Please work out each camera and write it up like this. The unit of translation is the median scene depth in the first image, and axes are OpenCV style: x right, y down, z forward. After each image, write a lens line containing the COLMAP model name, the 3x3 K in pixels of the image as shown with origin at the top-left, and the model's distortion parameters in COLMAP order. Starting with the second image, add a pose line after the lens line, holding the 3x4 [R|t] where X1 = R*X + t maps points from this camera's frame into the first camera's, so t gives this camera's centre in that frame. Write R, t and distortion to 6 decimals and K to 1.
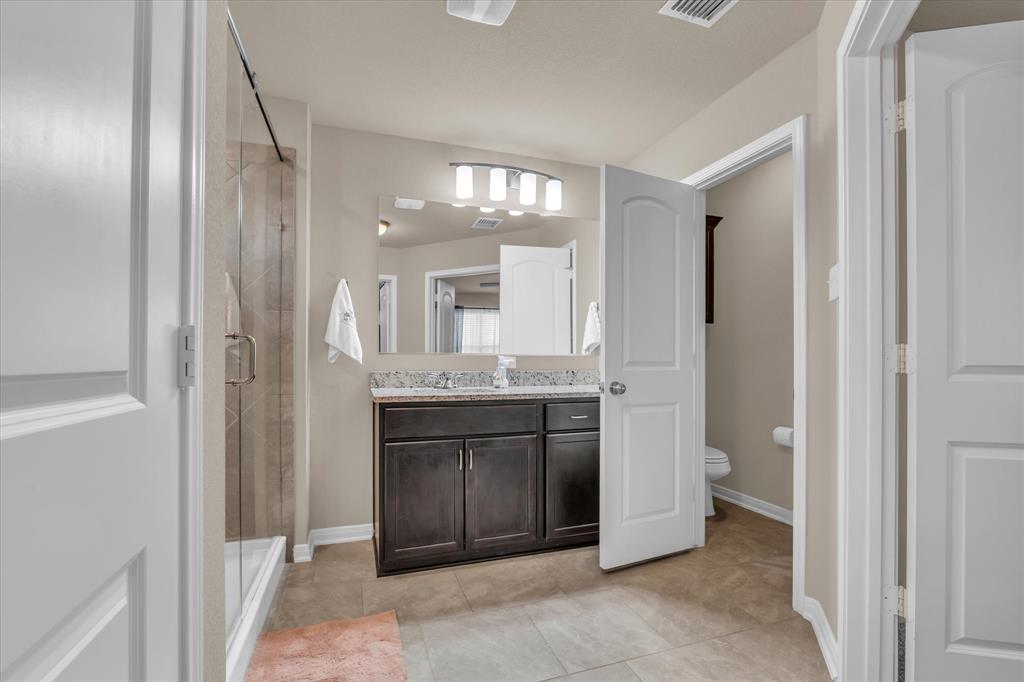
lens RADIAL K [[420.5, 0, 507.4], [0, 420.5, 353.1], [0, 0, 1]] dist [-0.031091, 0.000039]
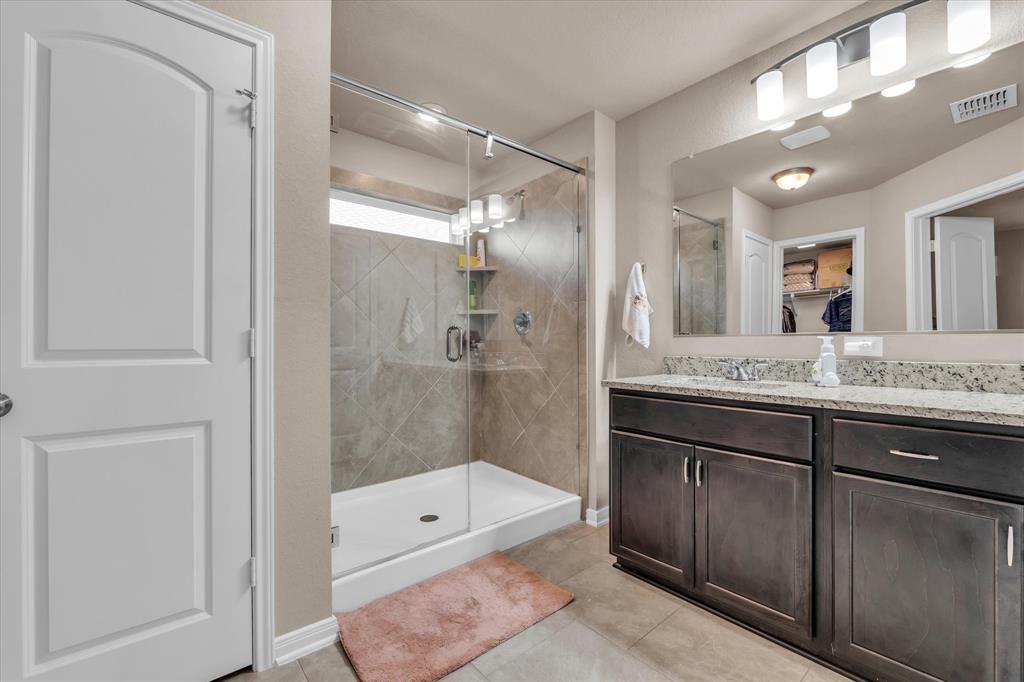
lens RADIAL K [[422.2, 0, 507.2], [0, 422.2, 340.0], [0, 0, 1]] dist [-0.013244, 0.000464]
pose [[0.372248, -0.010656, -0.928072, 0.467090], [0.020202, 0.999790, -0.003376, 0.005495], [0.927913, -0.017492, 0.372385, 0.370143]]
